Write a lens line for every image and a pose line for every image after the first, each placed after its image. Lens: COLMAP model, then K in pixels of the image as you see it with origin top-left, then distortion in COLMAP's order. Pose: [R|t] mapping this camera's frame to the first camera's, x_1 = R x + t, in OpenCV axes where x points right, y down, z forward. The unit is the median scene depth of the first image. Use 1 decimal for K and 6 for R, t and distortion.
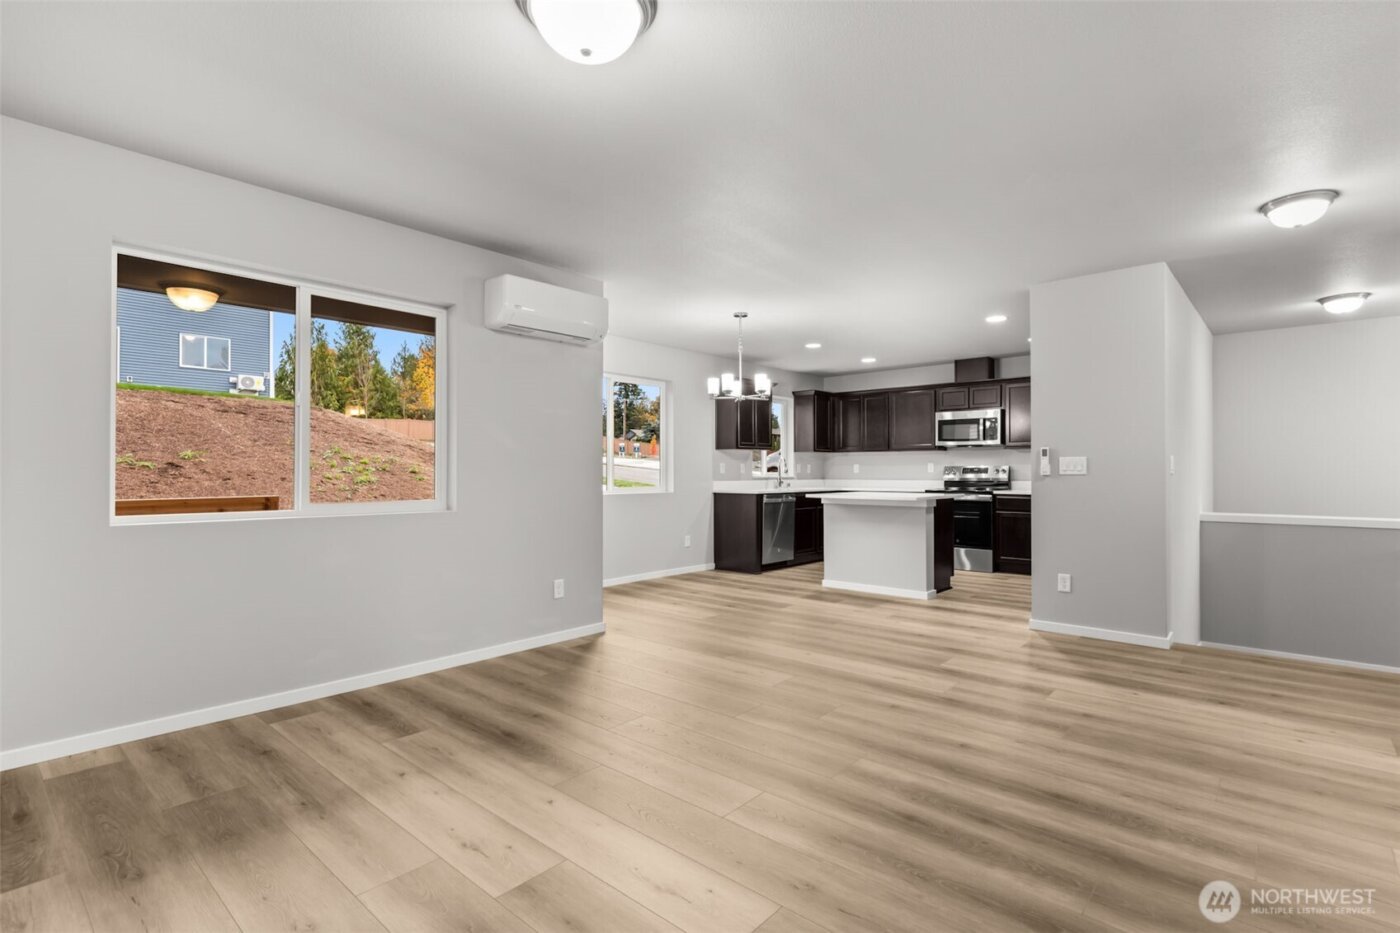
lens RADIAL K [[667.7, 0, 704.4], [0, 667.7, 466.0], [0, 0, 1]] dist [0.001219, -0.000053]
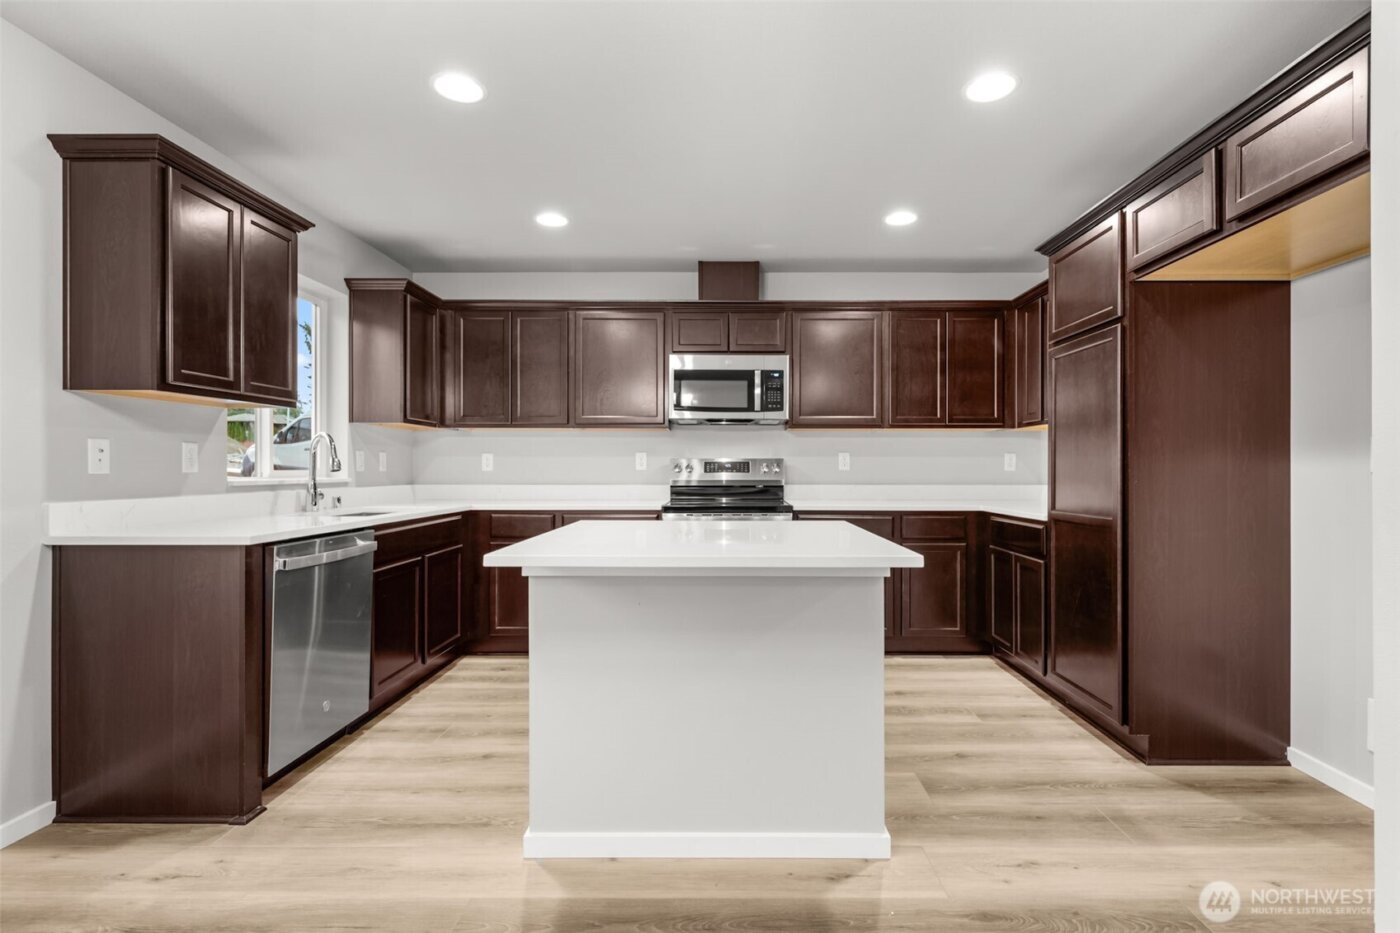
lens RADIAL K [[659.2, 0, 723.3], [0, 659.2, 466.3], [0, 0, 1]] dist [0.002925, -0.000333]
pose [[0.751970, 0.003053, 0.659190, 0.042985], [-0.006619, 0.999974, 0.002920, 0.005091], [-0.659164, -0.006559, 0.751971, 0.619336]]
